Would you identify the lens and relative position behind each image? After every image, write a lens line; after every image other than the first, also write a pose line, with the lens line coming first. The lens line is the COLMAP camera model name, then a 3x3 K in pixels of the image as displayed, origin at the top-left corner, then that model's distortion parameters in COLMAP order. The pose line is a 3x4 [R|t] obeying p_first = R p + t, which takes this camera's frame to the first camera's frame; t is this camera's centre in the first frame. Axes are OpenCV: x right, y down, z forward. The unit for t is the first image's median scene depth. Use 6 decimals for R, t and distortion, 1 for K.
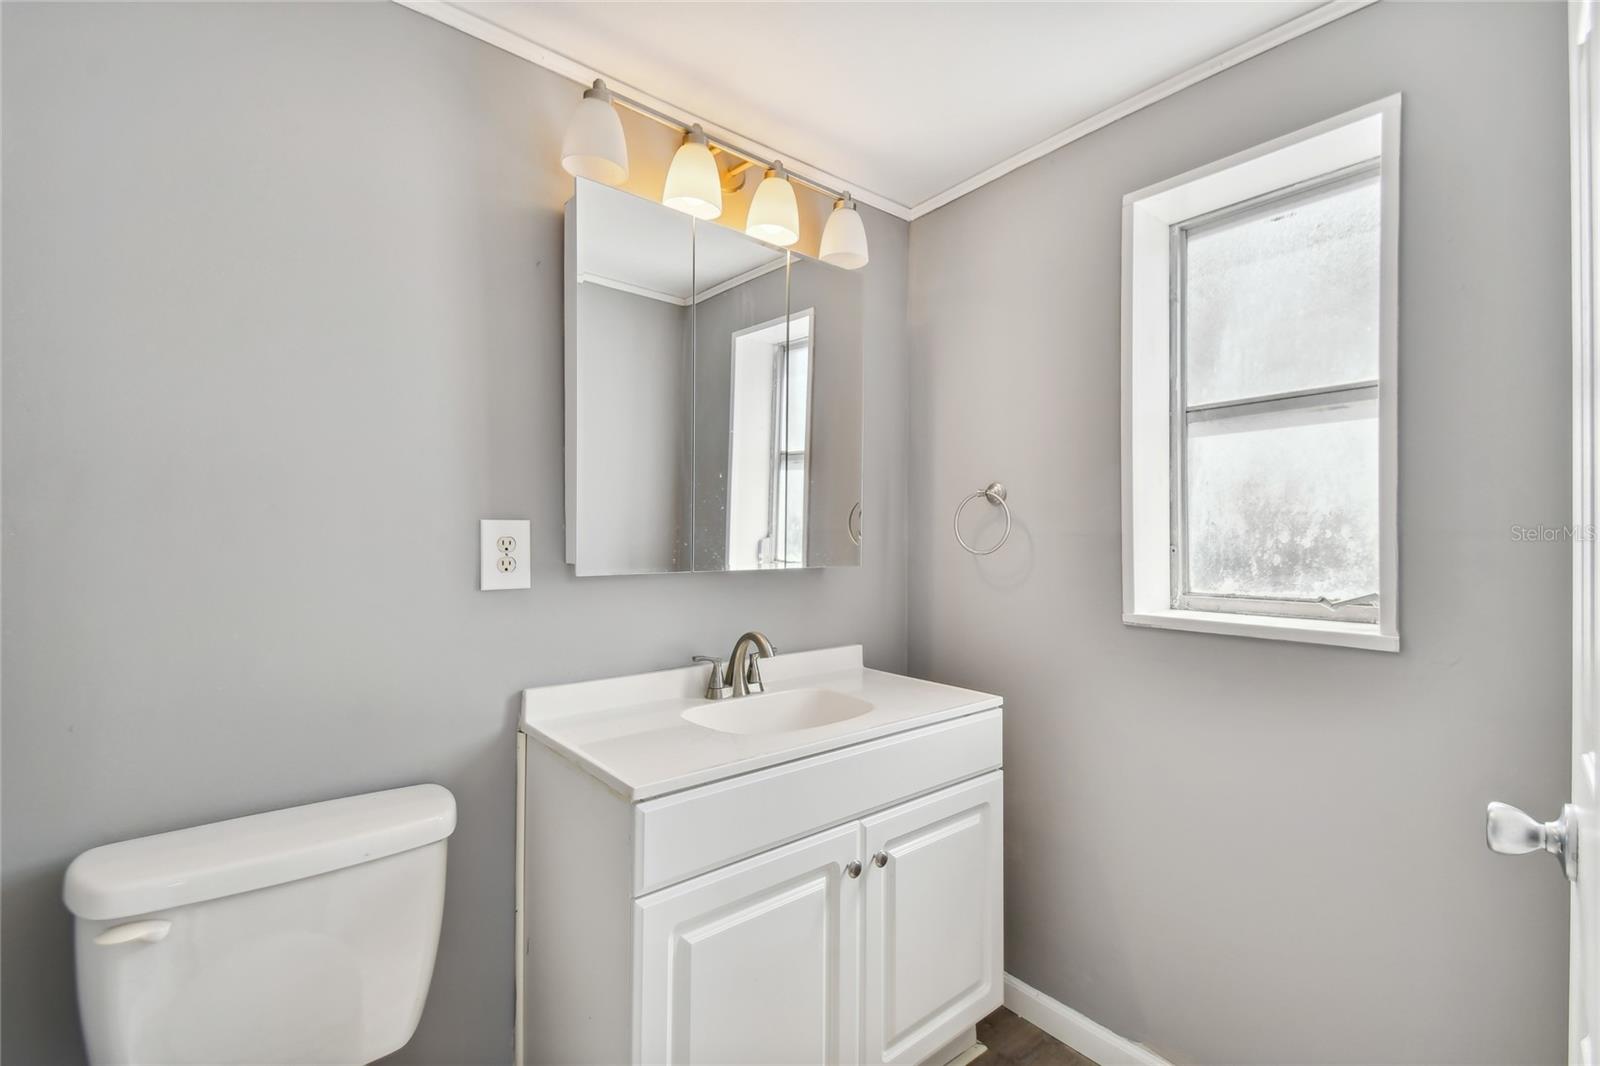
lens RADIAL K [[715.6, 0, 786.8], [0, 715.6, 532.8], [0, 0, 1]] dist [0.053654, -0.031243]
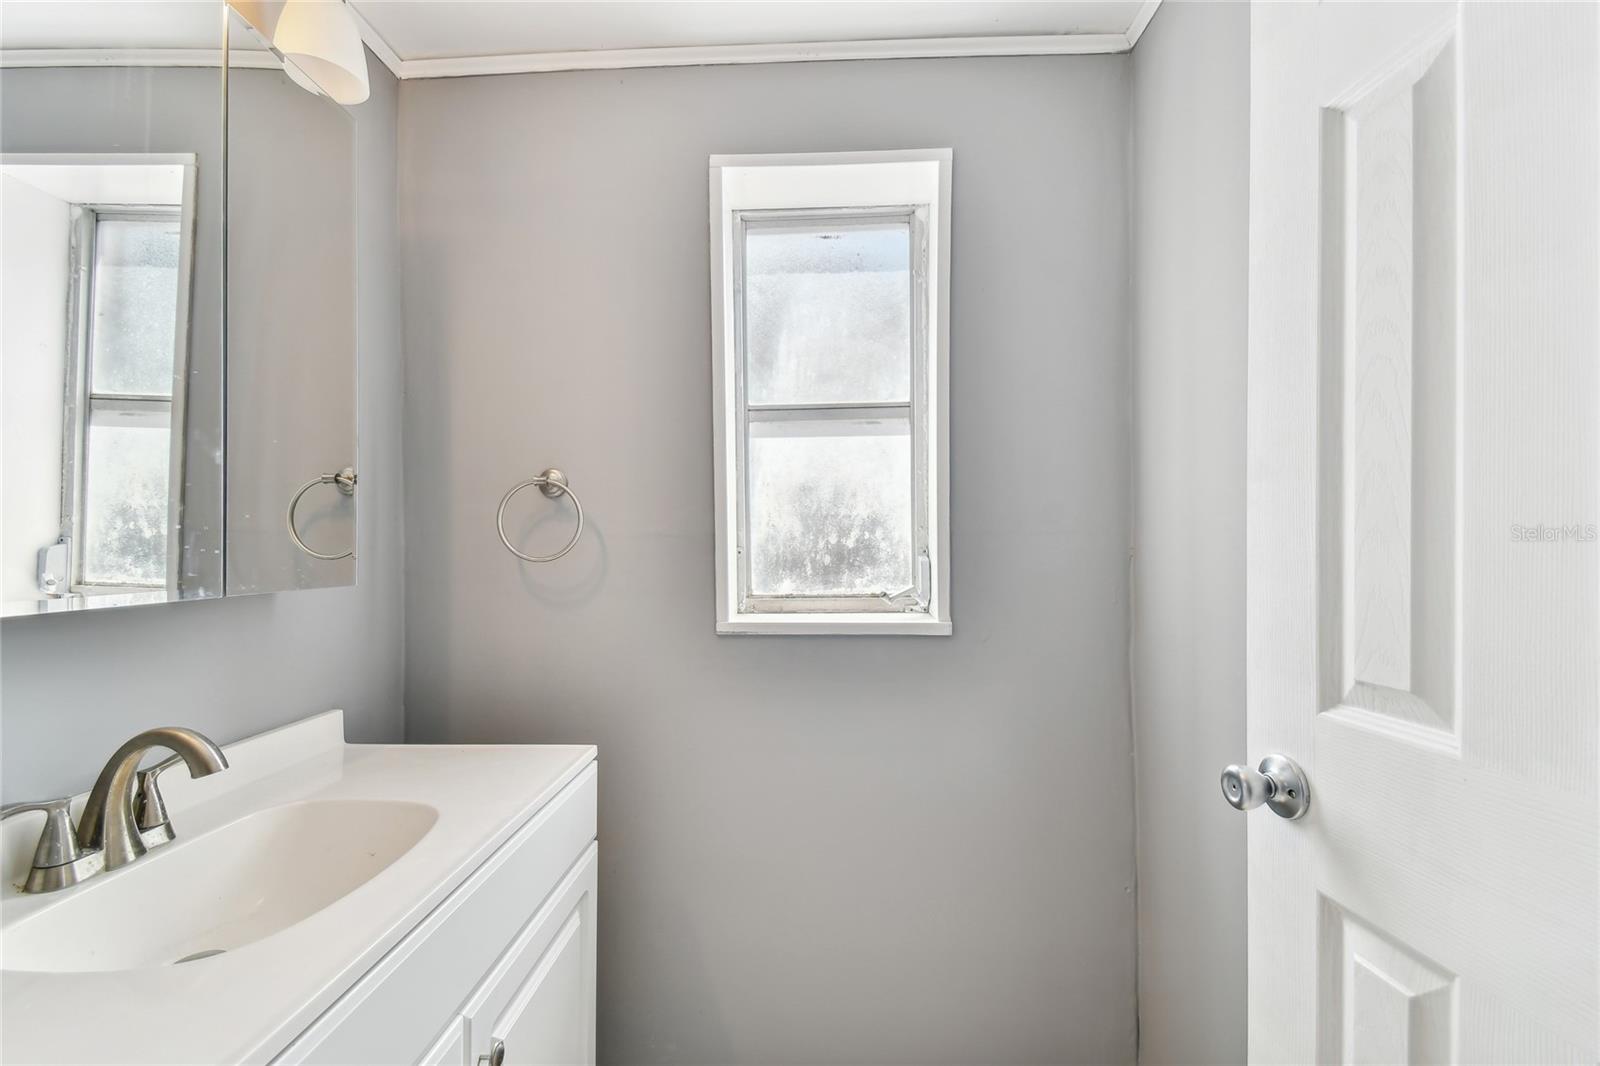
lens RADIAL K [[706.7, 0, 799.8], [0, 706.7, 550.2], [0, 0, 1]] dist [0.052713, -0.029467]
pose [[0.655115, -0.007857, 0.755488, -0.132988], [0.001146, 0.999955, 0.009406, 0.012797], [-0.755528, -0.005296, 0.655095, 0.342265]]
